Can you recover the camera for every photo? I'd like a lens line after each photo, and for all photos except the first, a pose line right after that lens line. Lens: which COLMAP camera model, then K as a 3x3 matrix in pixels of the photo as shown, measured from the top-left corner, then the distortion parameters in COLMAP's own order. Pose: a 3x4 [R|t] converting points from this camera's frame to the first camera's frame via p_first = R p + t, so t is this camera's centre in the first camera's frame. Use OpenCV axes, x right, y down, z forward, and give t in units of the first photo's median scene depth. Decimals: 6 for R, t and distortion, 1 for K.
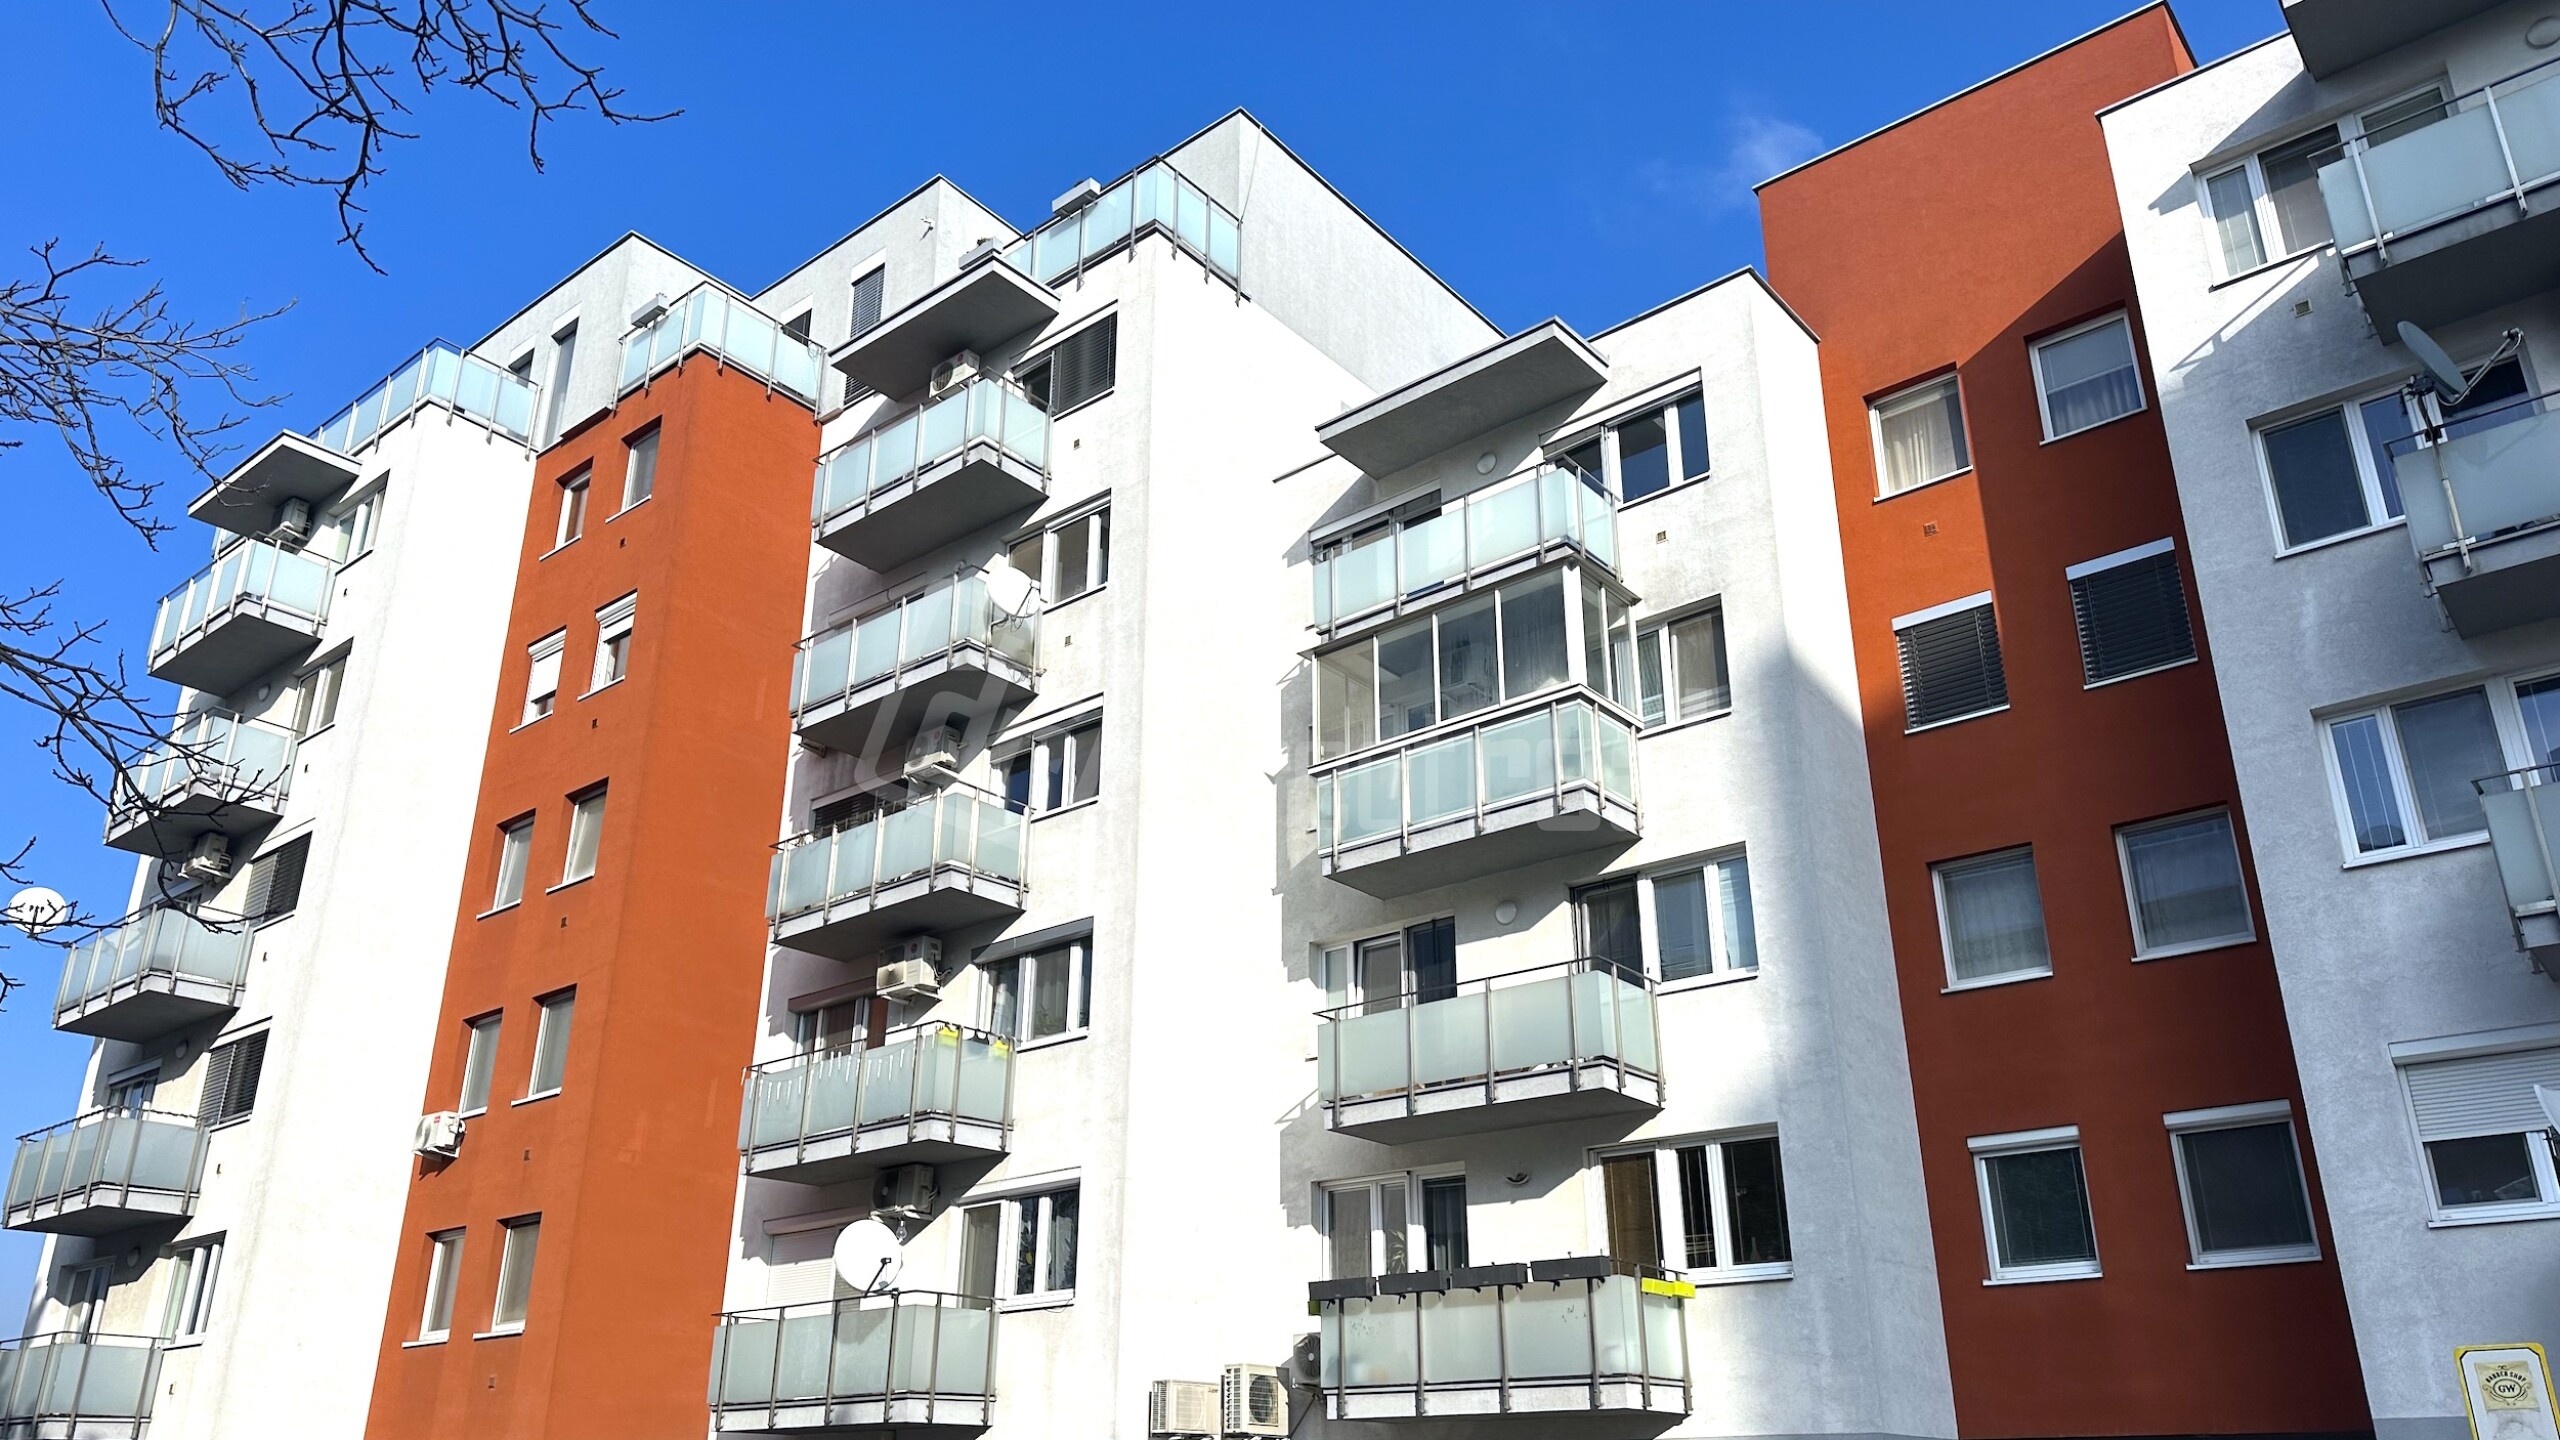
lens RADIAL K [[1802.0, 0, 1280.0], [0, 1802.0, 720.0], [0, 0, 1]] dist [-0.001268, -0.002846]
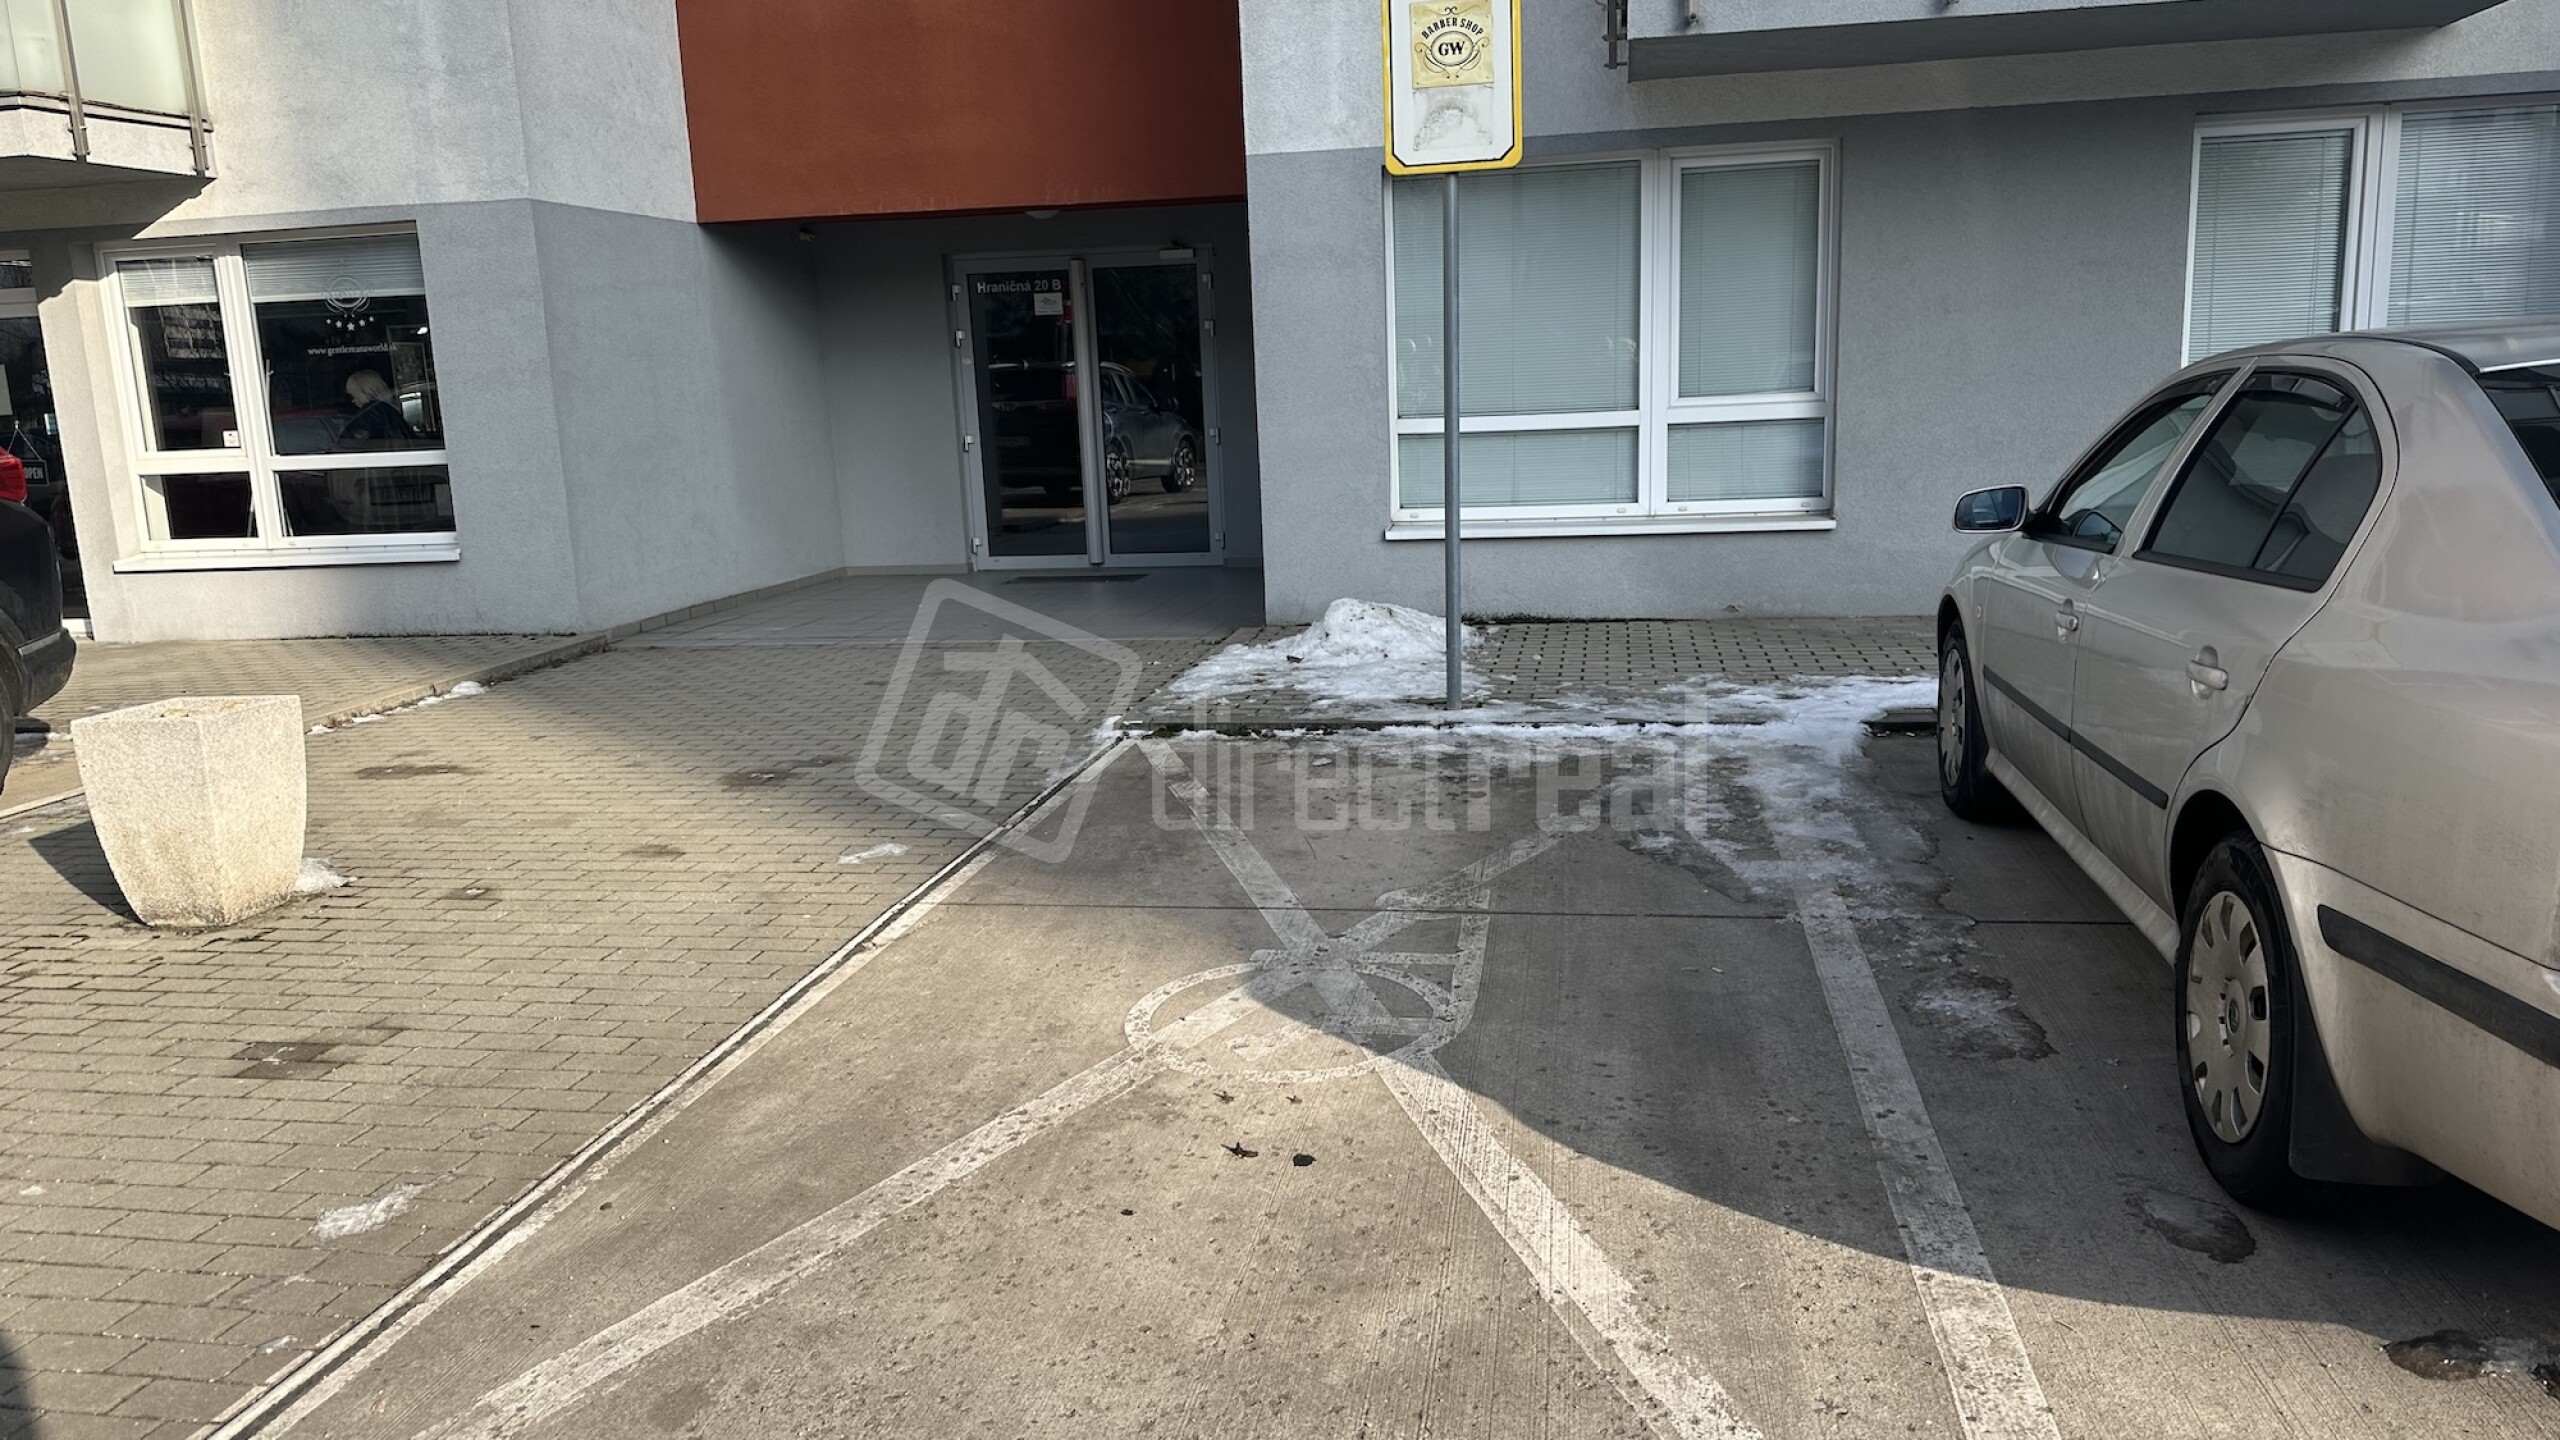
lens RADIAL K [[1802.0, 0, 1280.0], [0, 1802.0, 720.0], [0, 0, 1]] dist [-0.001268, -0.002846]
pose [[0.869089, -0.129308, 0.477455, 0.236777], [-0.163980, 0.835334, 0.524717, 0.181109], [-0.466684, -0.534319, 0.704776, 0.360069]]
